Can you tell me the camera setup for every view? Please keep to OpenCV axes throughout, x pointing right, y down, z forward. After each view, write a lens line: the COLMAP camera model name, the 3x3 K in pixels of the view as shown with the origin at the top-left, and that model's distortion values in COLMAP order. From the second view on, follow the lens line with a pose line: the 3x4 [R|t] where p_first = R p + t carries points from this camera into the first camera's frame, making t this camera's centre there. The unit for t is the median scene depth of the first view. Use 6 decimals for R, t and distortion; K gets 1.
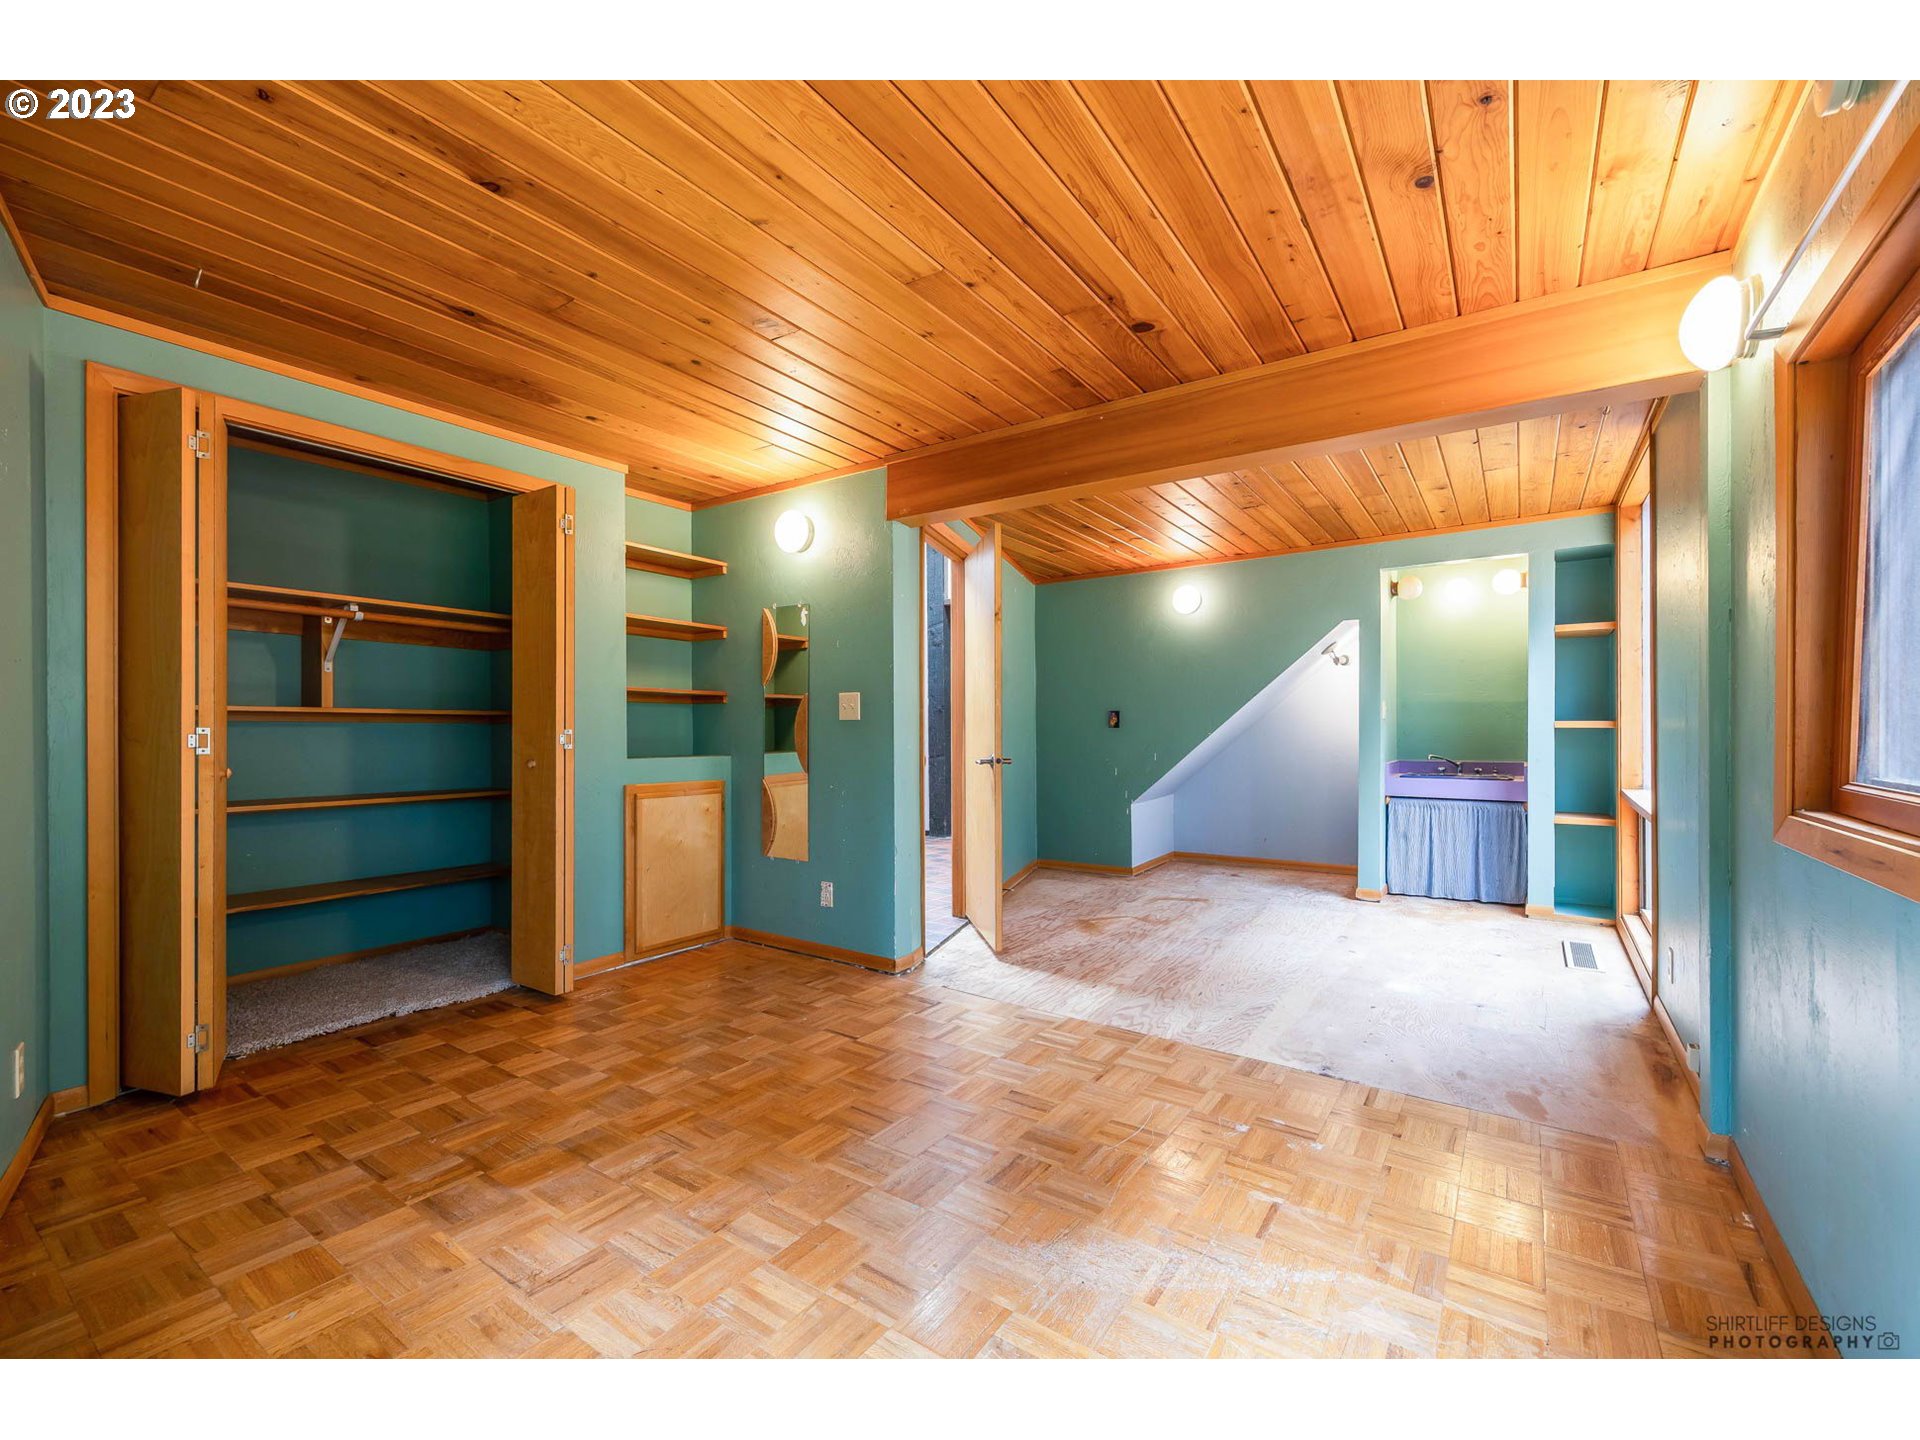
lens RADIAL K [[848.1, 0, 969.9], [0, 848.1, 729.3], [0, 0, 1]] dist [-0.019077, 0.002207]
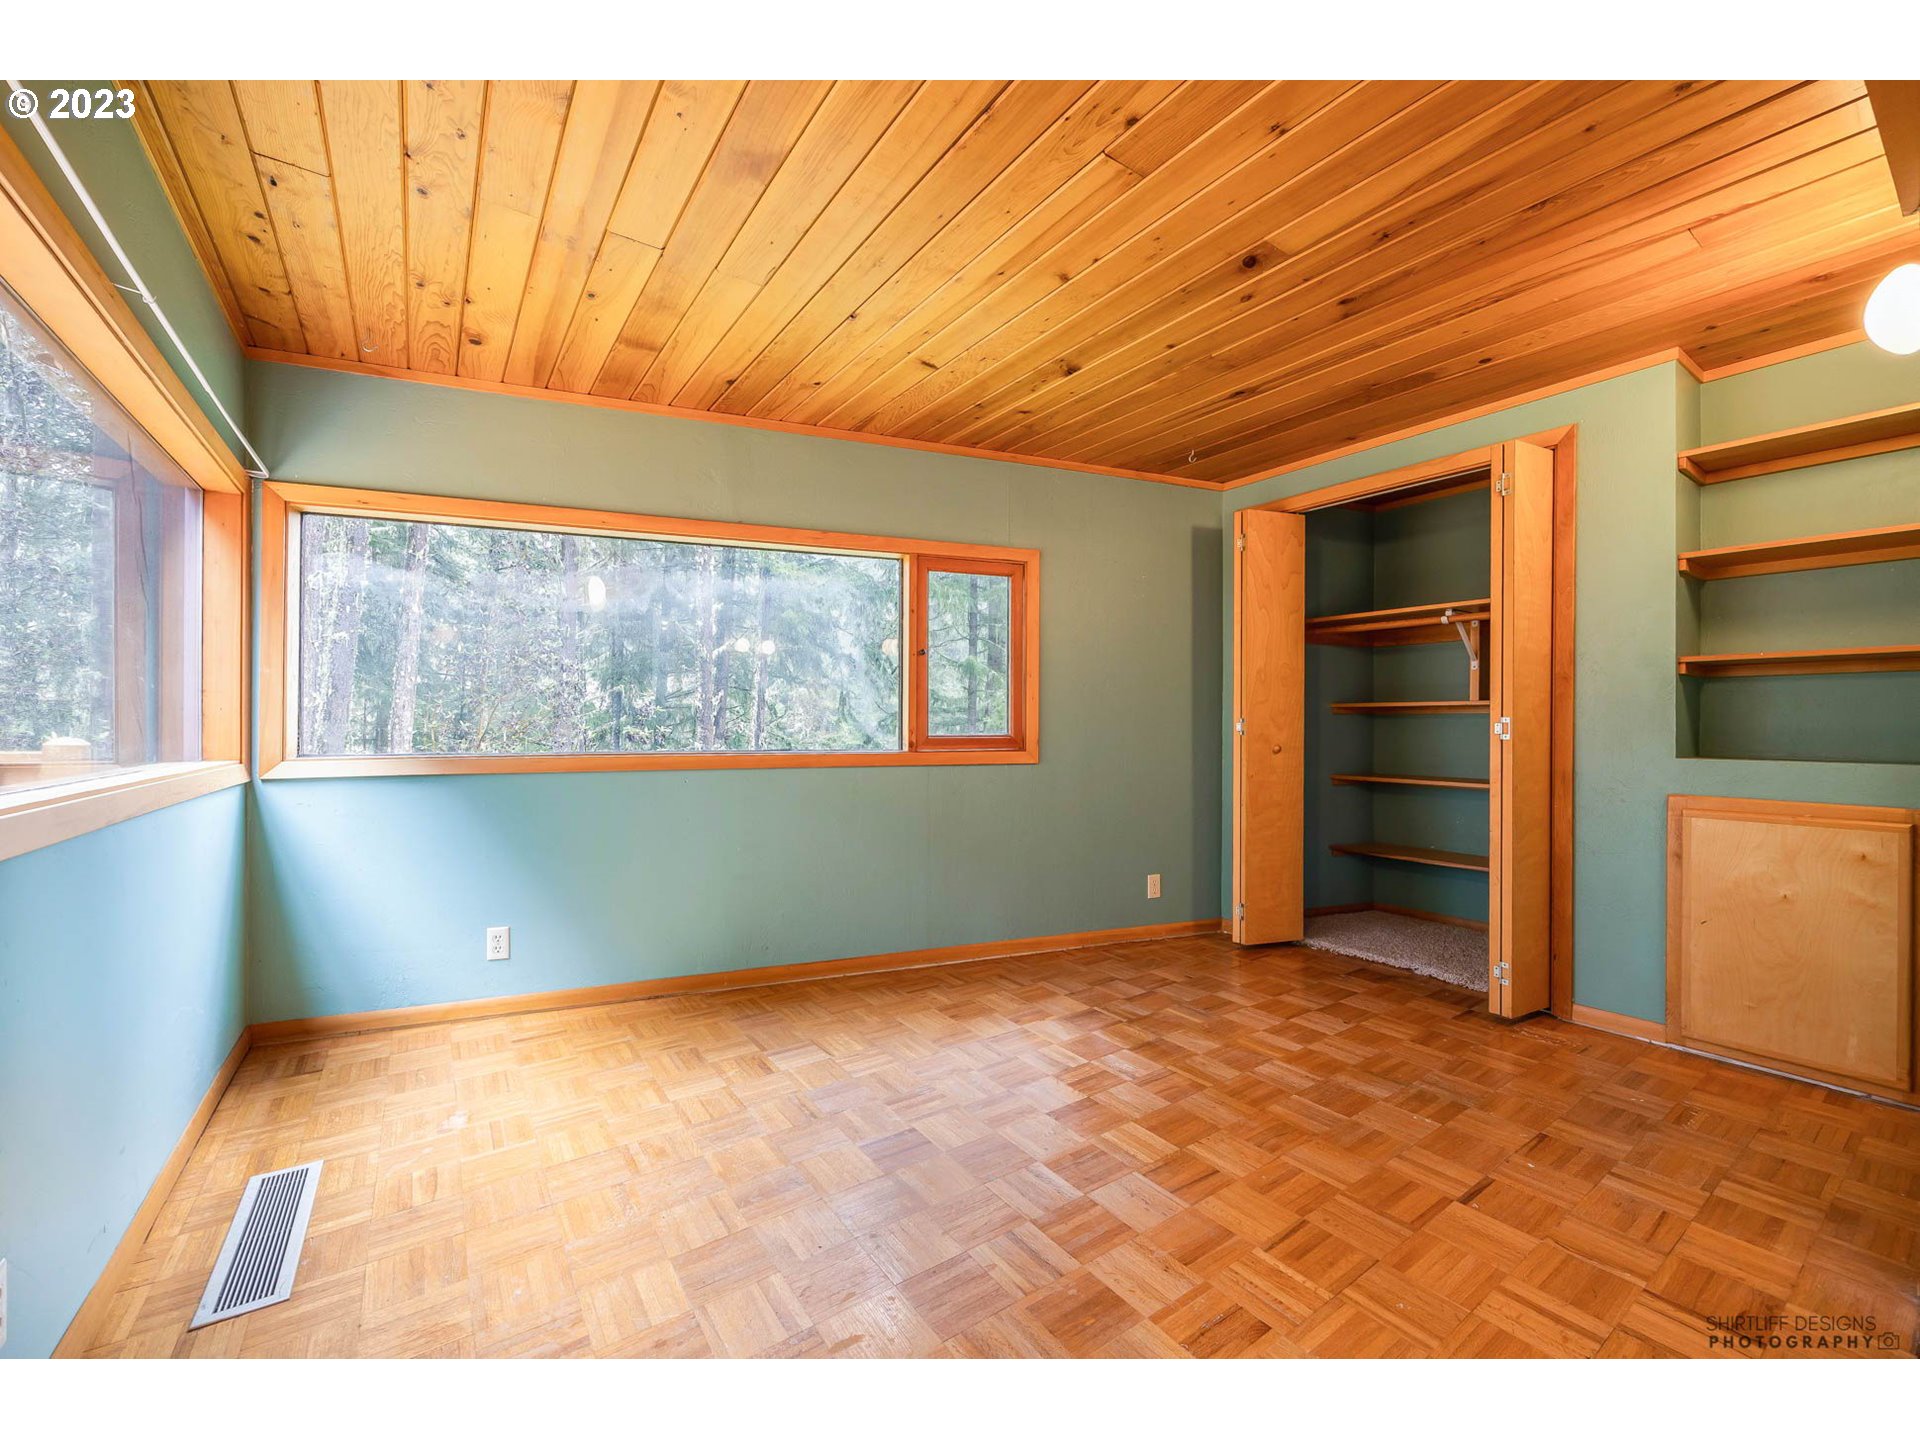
lens RADIAL K [[783.4, 0, 969.6], [0, 783.4, 724.6], [0, 0, 1]] dist [0.001686, -0.000657]
pose [[-0.380547, -0.002312, -0.924759, 0.588470], [-0.000969, 0.999997, -0.002101, 0.011539], [0.924761, 0.000097, -0.380548, 0.949820]]
